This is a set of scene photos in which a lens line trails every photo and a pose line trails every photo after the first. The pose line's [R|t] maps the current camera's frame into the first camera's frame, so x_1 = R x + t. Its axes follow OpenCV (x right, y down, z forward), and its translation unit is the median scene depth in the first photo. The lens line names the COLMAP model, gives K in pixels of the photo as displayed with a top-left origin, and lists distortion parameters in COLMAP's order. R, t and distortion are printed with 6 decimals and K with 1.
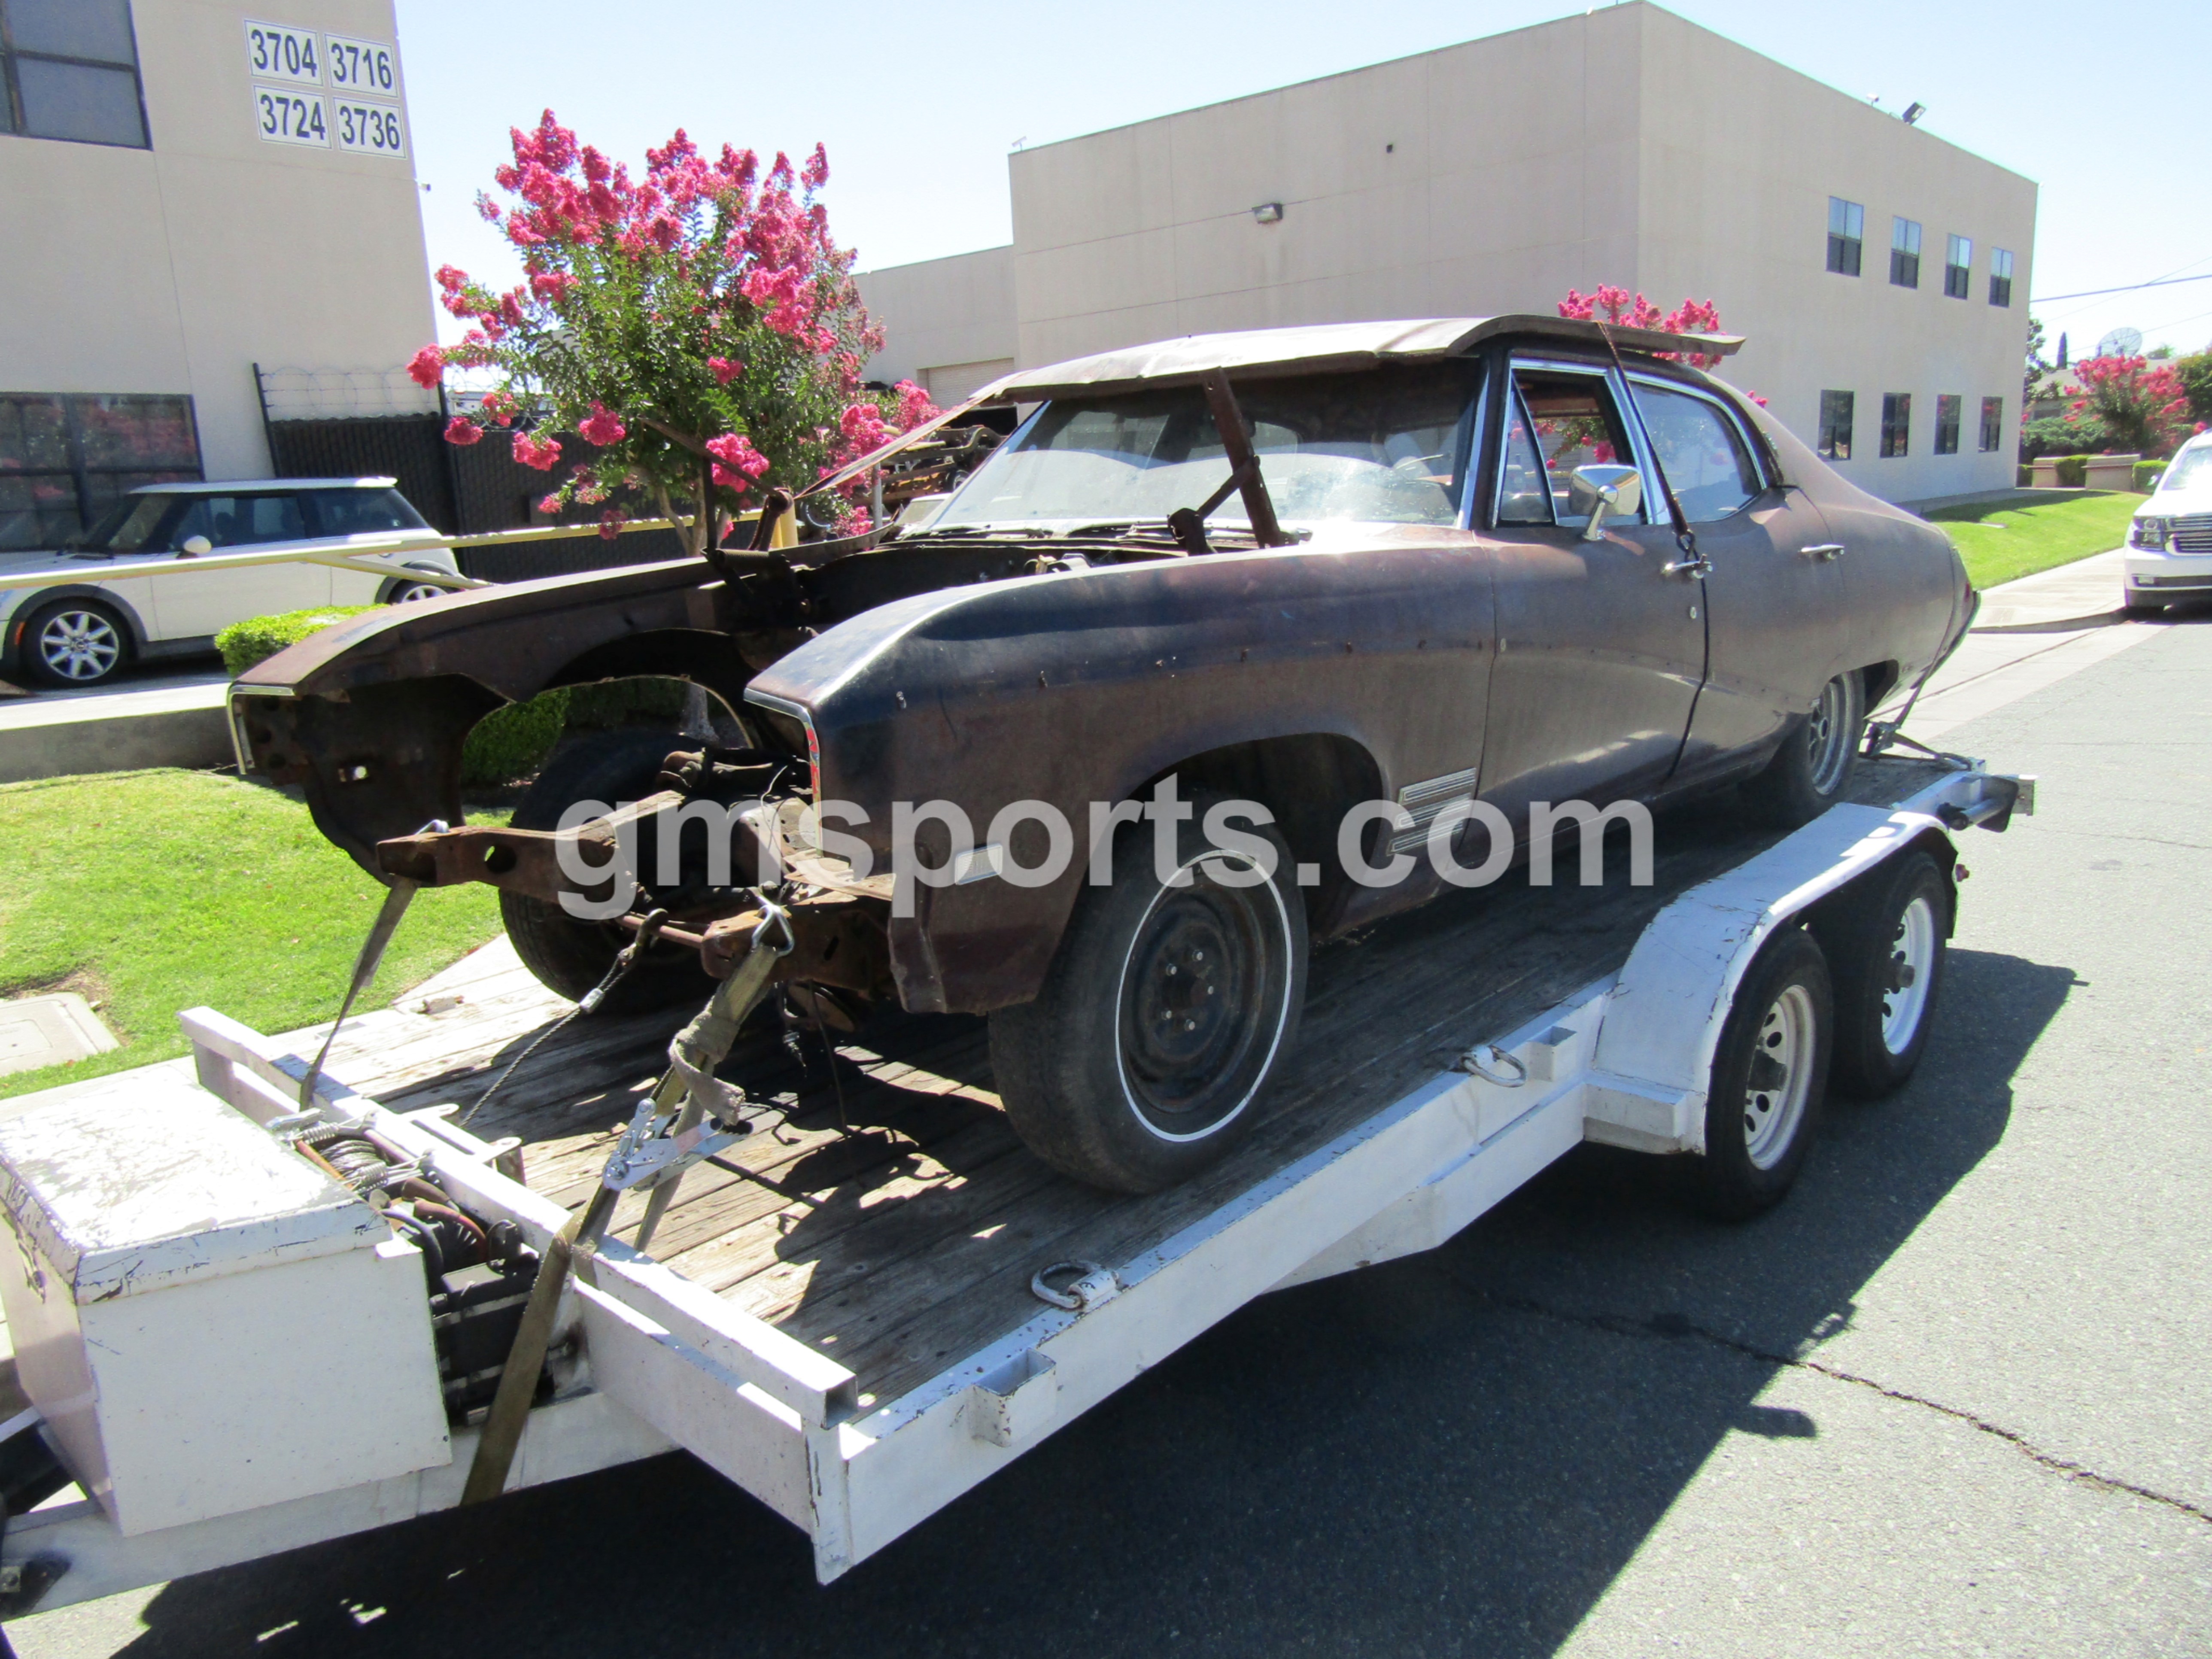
lens RADIAL K [[1566.0, 0, 1092.1], [0, 1566.0, 830.3], [0, 0, 1]] dist [0.014192, -0.024887]
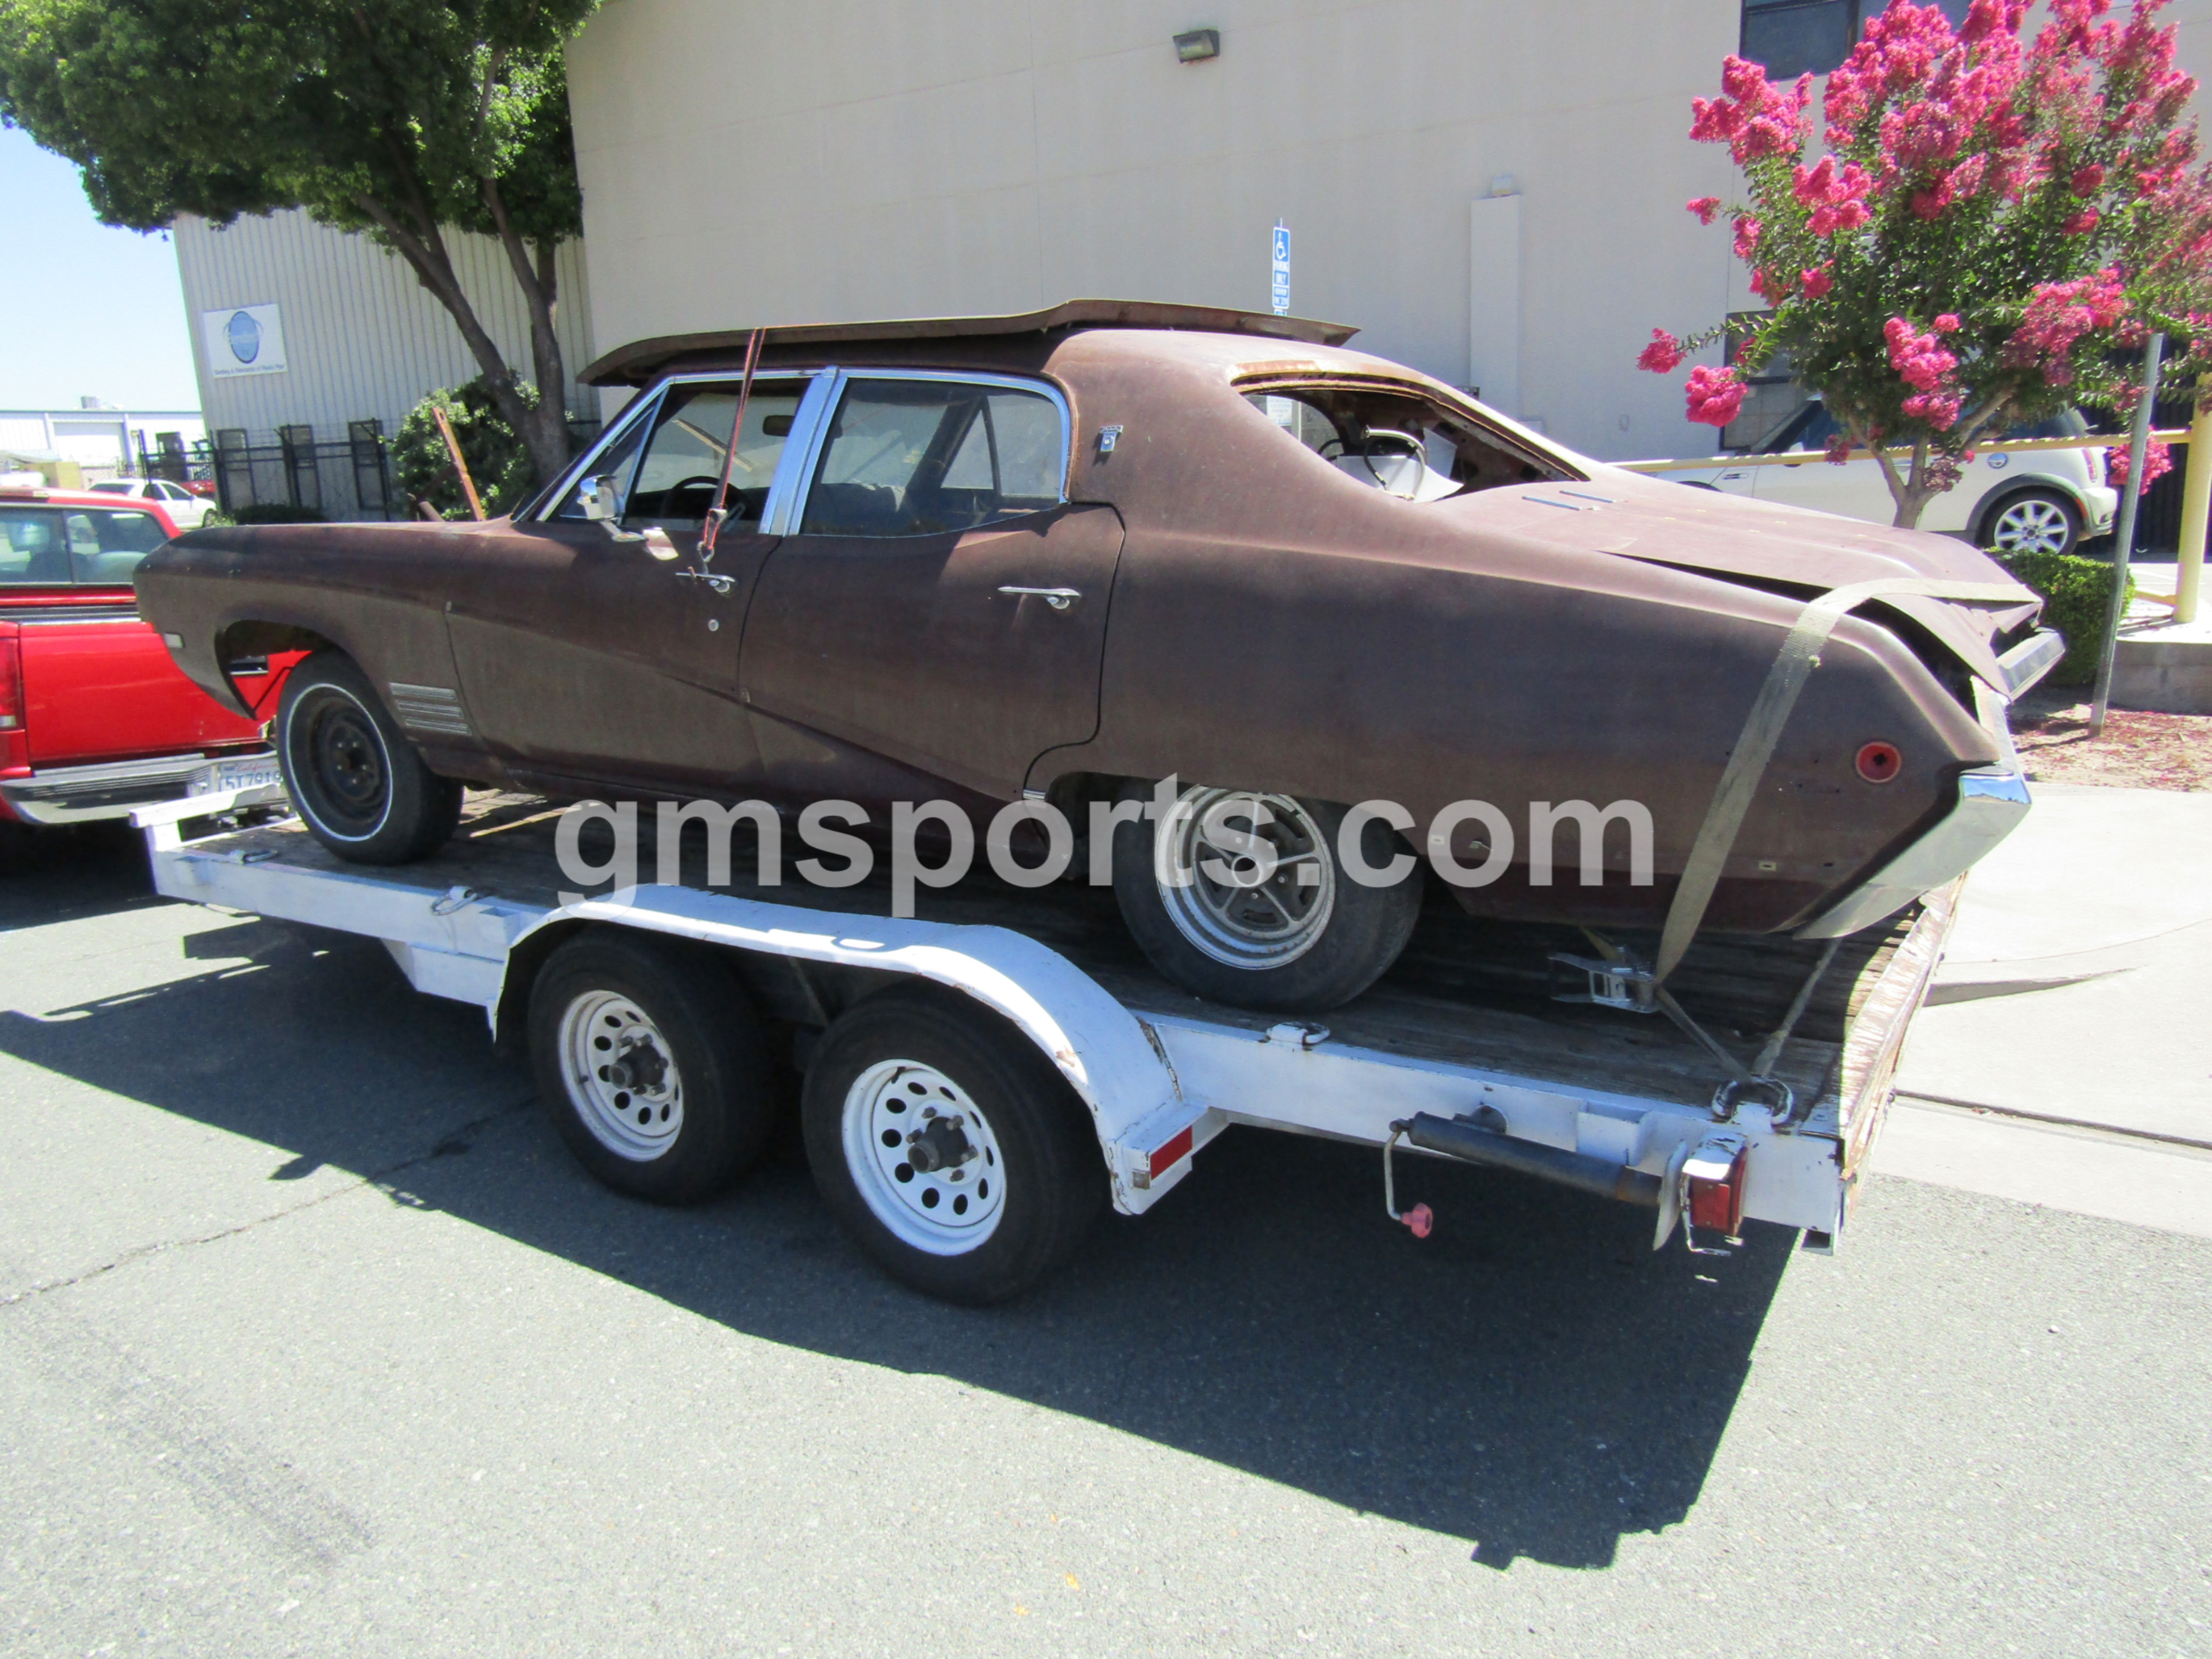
lens RADIAL K [[1563.9, 0, 1071.2], [0, 1563.9, 825.8], [0, 0, 1]] dist [0.013612, -0.013818]
pose [[0.185304, 0.274570, -0.943543, 1.490667], [-0.191448, 0.951861, 0.239392, -0.318109], [0.963852, 0.136279, 0.228949, 1.076967]]
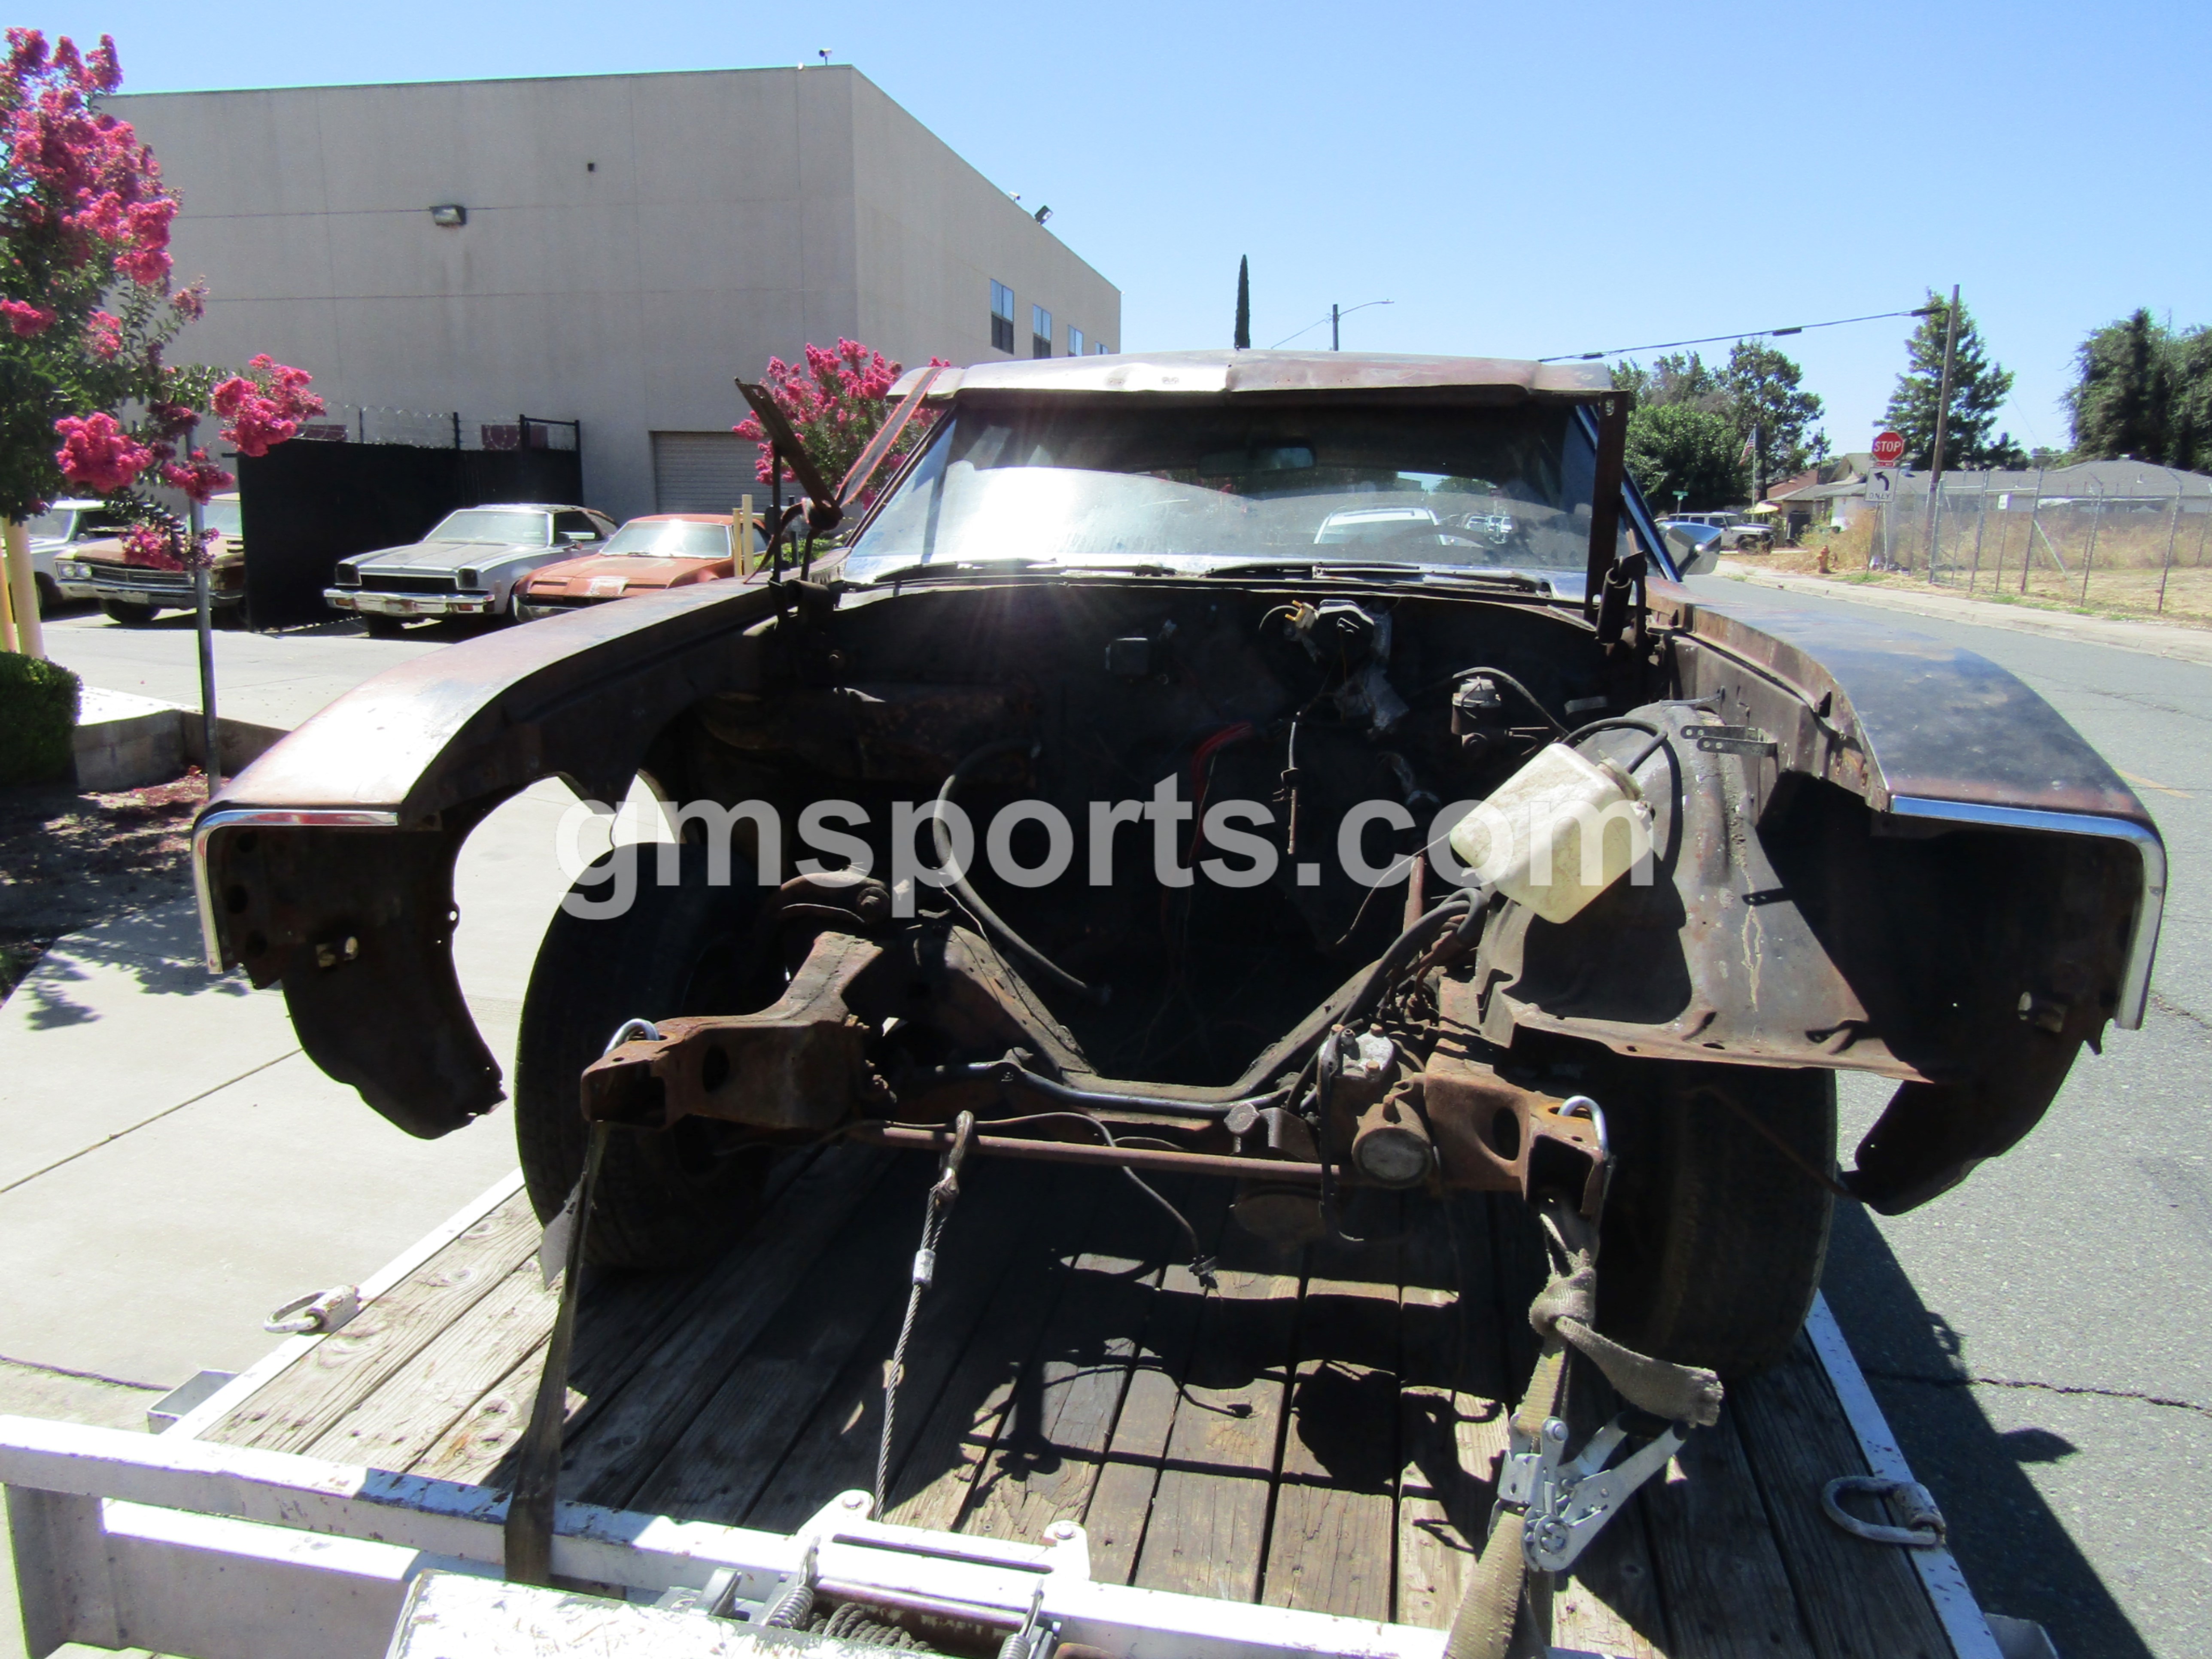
lens RADIAL K [[1568.5, 0, 1103.9], [0, 1568.5, 838.0], [0, 0, 1]] dist [0.005387, -0.012865]
pose [[0.848184, -0.055431, 0.526793, -0.511769], [0.066788, 0.997764, -0.002545, -0.054559], [-0.525474, 0.037342, 0.849990, 0.347796]]
